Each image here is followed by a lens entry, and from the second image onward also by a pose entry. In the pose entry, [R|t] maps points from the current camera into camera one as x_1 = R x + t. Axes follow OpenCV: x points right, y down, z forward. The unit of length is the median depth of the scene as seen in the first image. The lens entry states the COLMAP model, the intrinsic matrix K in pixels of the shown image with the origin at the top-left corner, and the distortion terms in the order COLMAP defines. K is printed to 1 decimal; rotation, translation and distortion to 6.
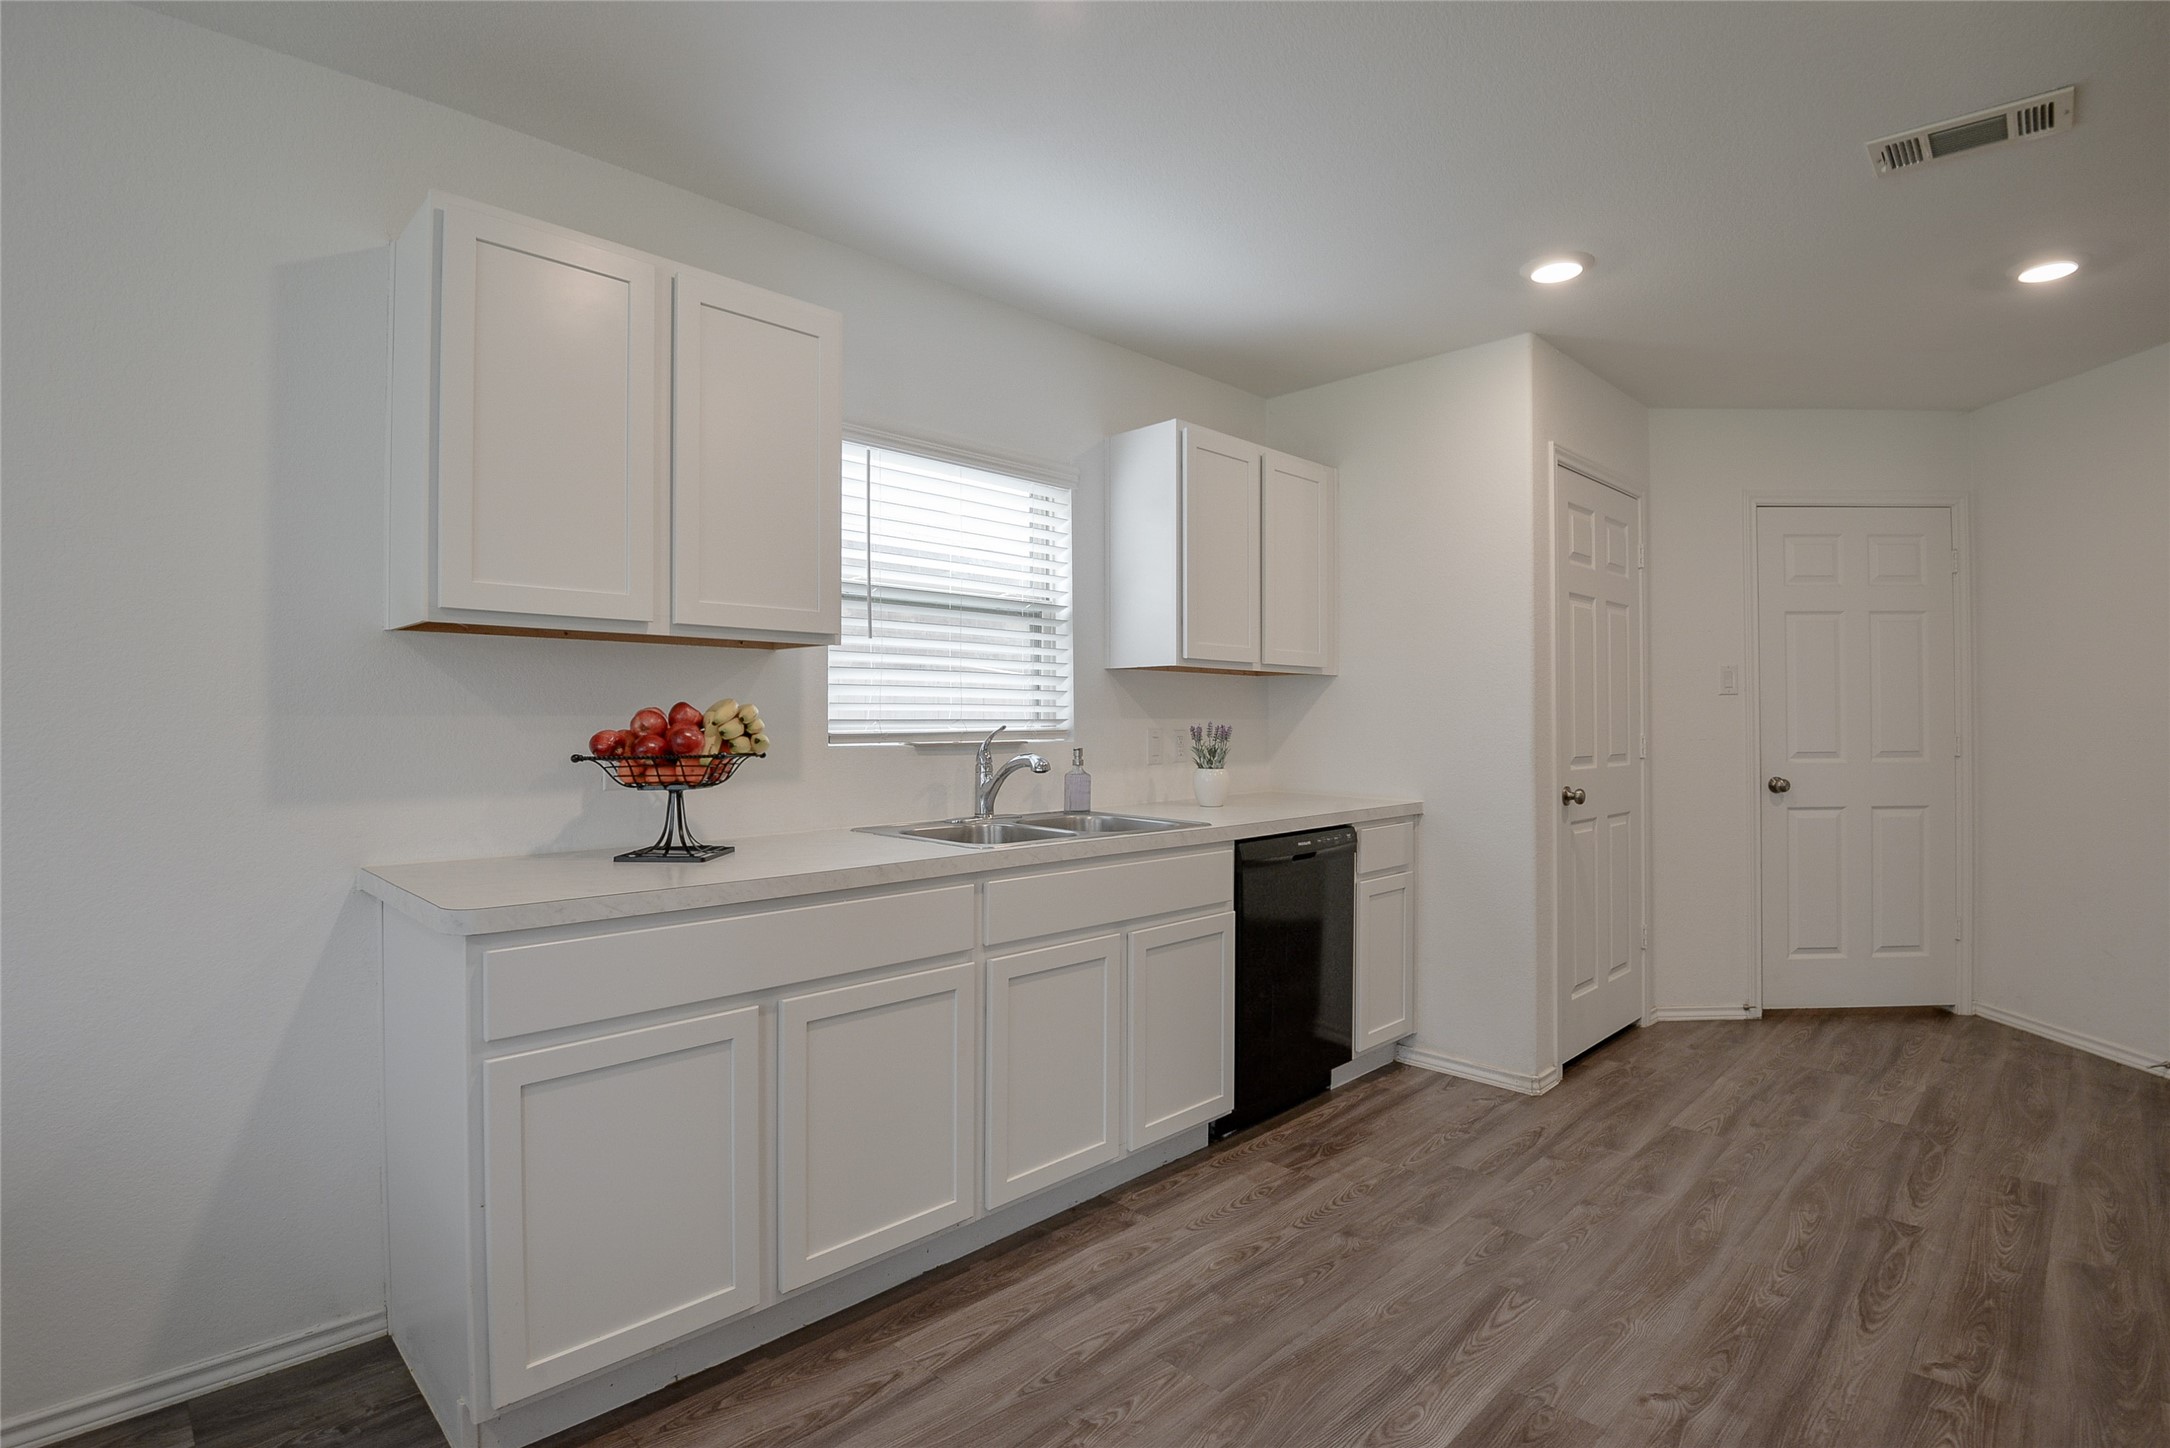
lens RADIAL K [[1055.5, 0, 1082.6], [0, 1055.5, 712.3], [0, 0, 1]] dist [-0.024590, -0.009802]
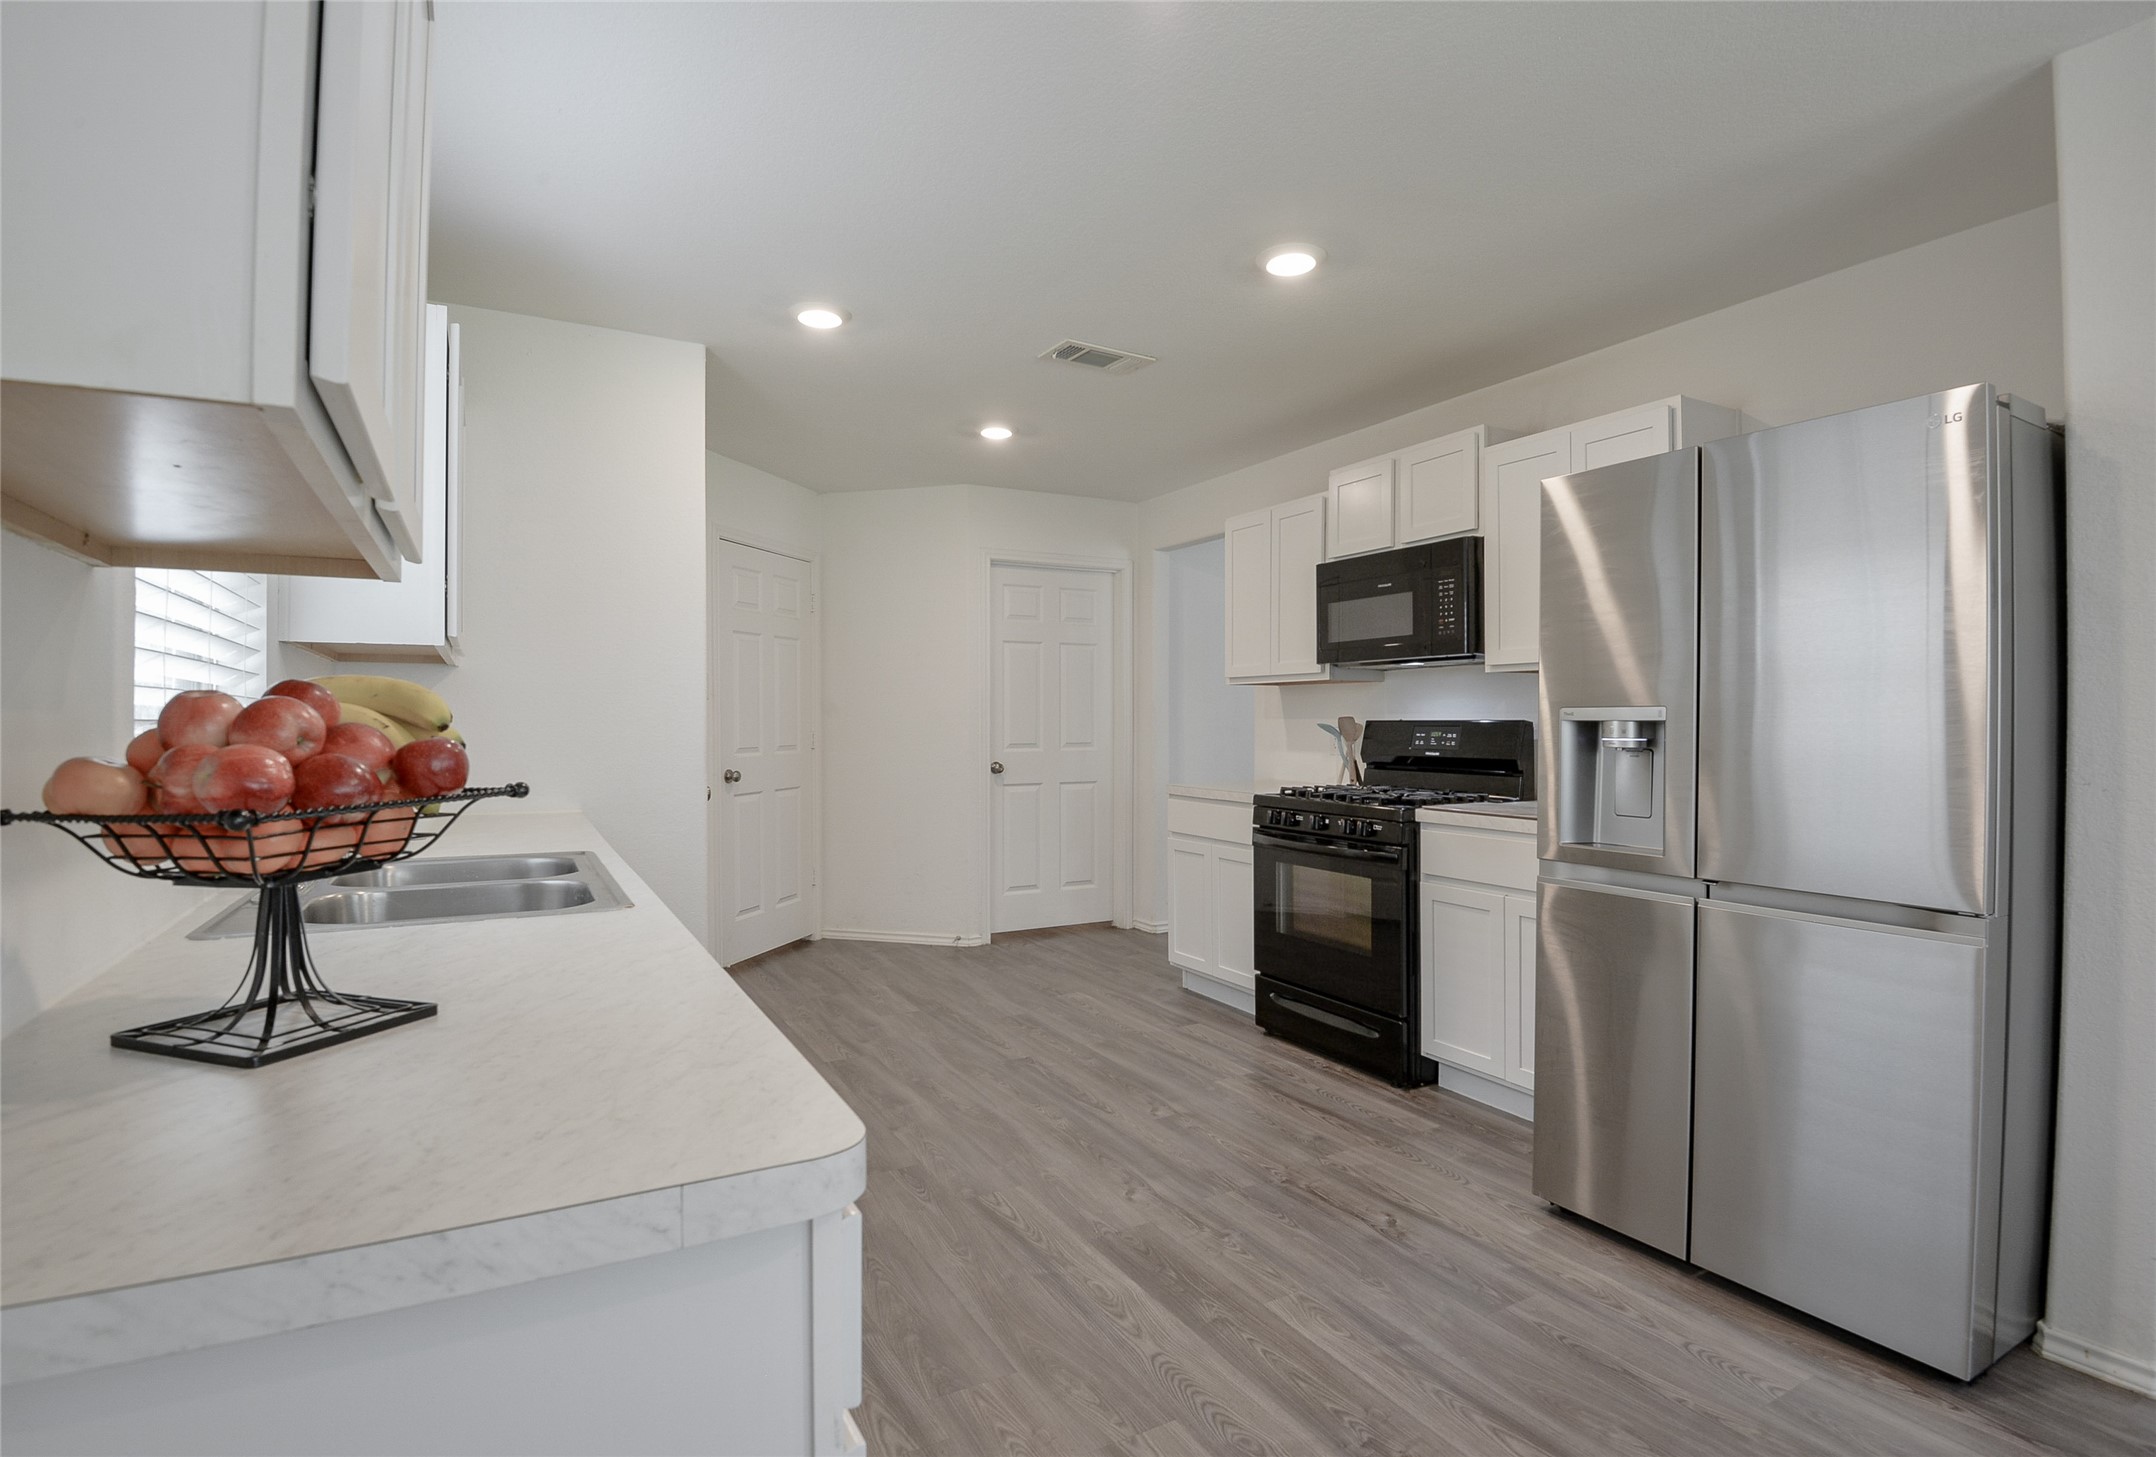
lens RADIAL K [[1048.7, 0, 1093.3], [0, 1048.7, 721.3], [0, 0, 1]] dist [-0.024590, -0.009802]
pose [[0.262088, -0.001258, 0.965043, -0.549839], [-0.005585, 0.999980, 0.002820, 0.003335], [-0.965028, -0.006129, 0.262076, 0.434718]]
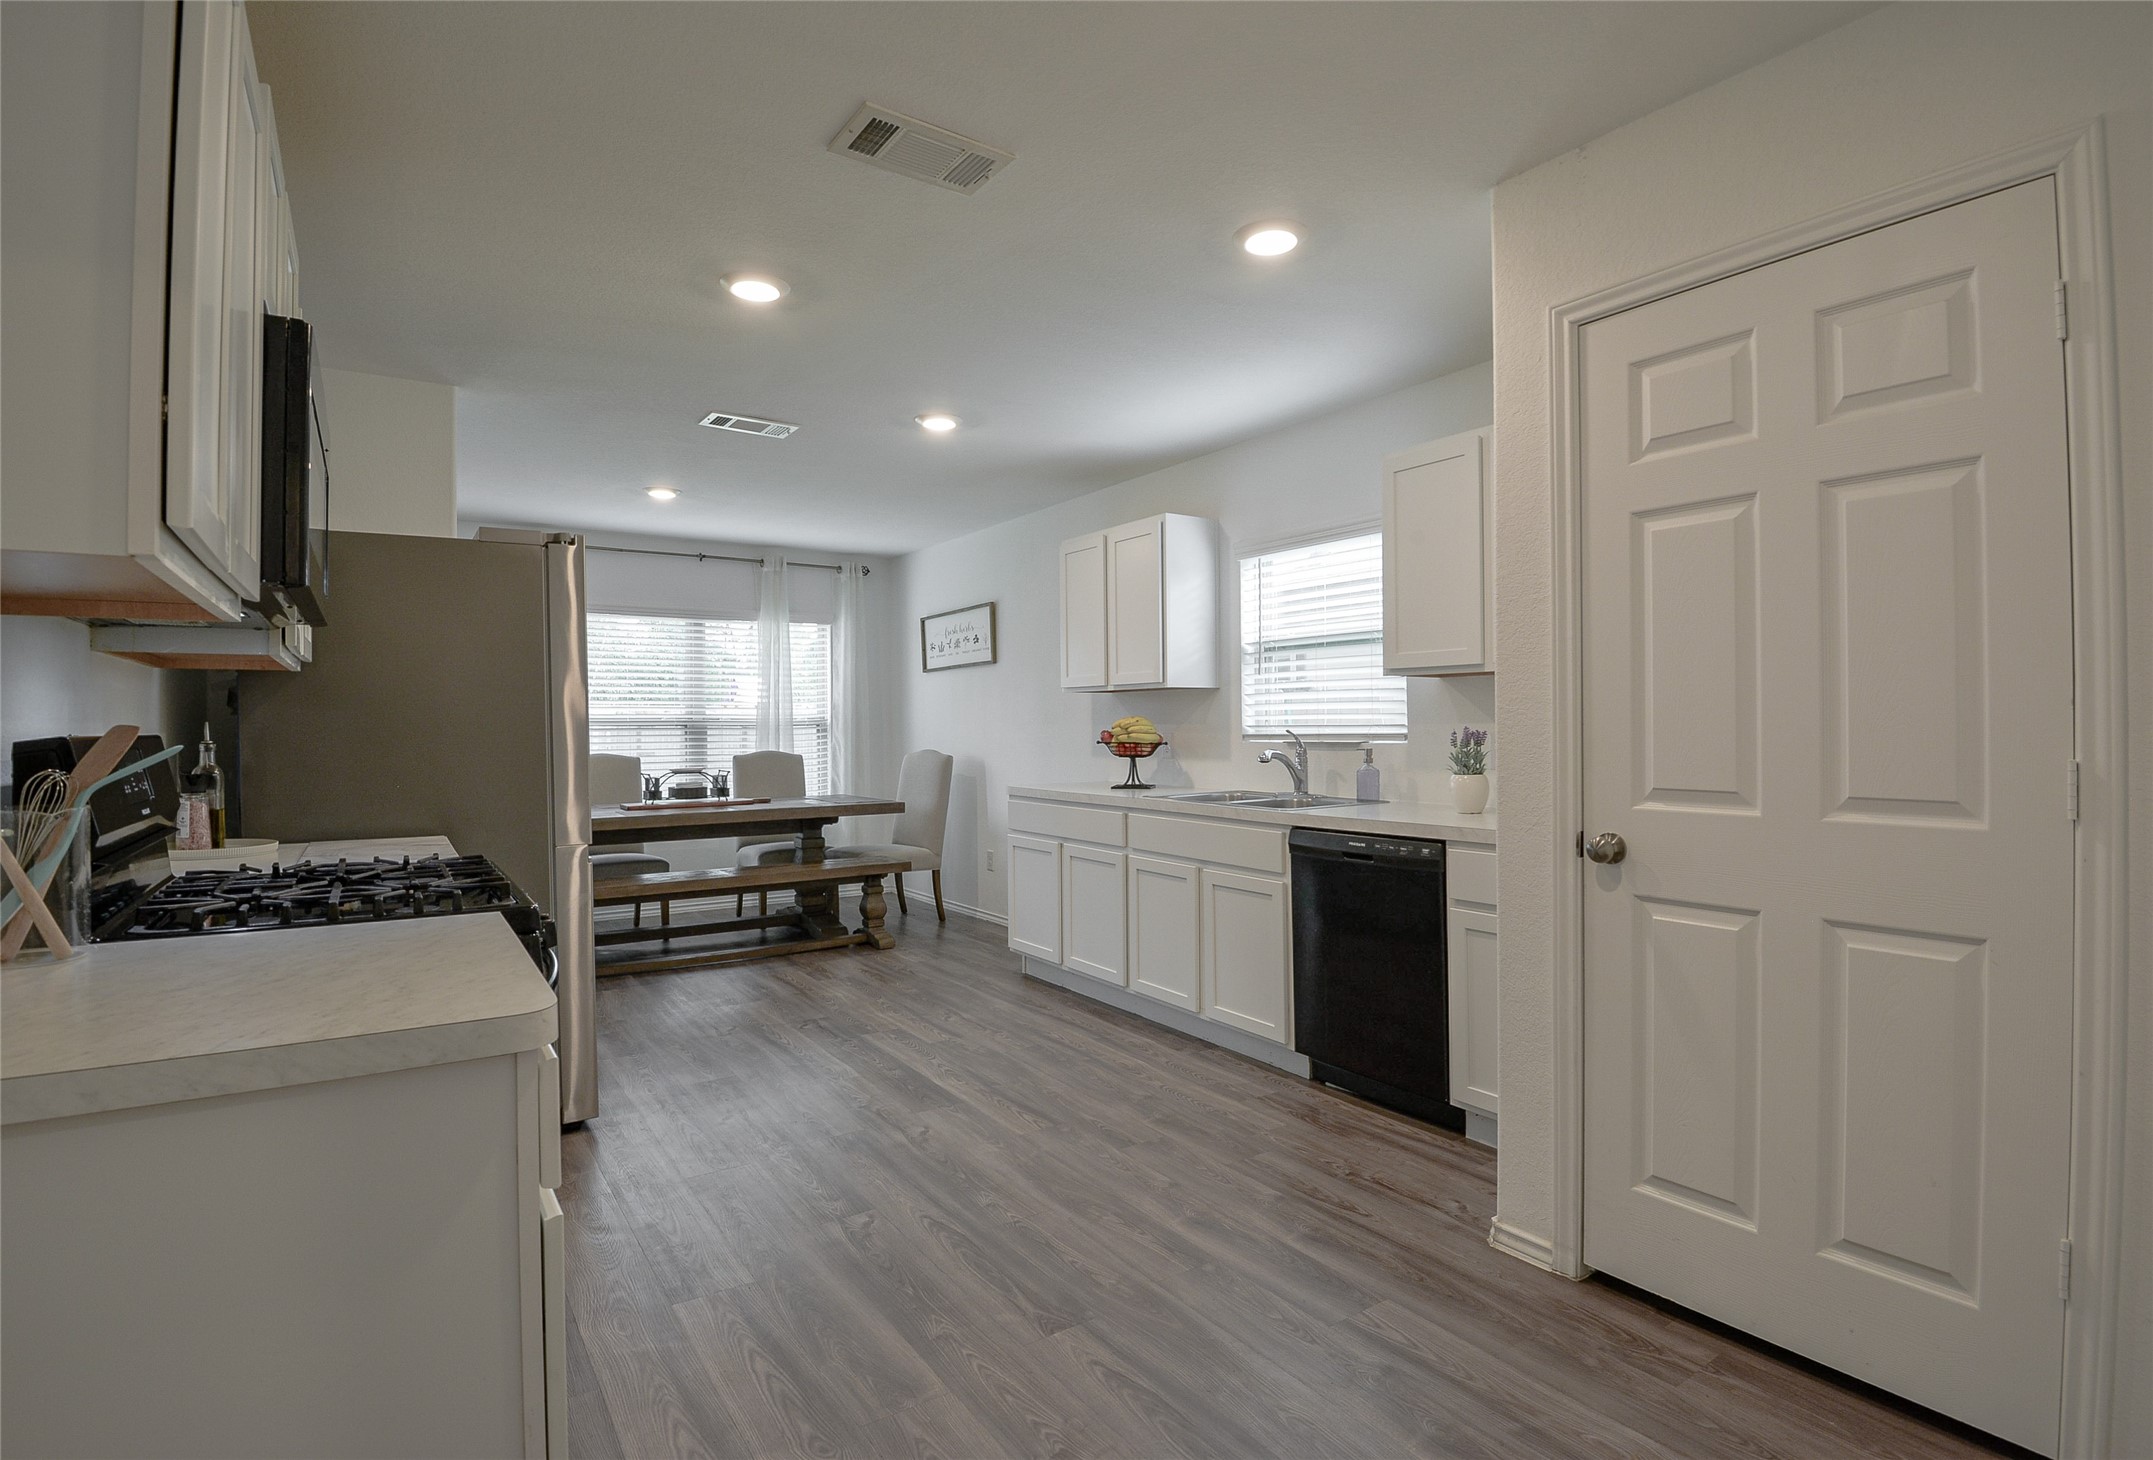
lens RADIAL K [[1057.3, 0, 1084.2], [0, 1057.3, 708.5], [0, 0, 1]] dist [-0.025783, -0.001362]
pose [[-0.189424, -0.016297, -0.981760, 1.422713], [0.012758, 0.999737, -0.019057, 0.007982], [0.981813, -0.016135, -0.189166, 1.026113]]
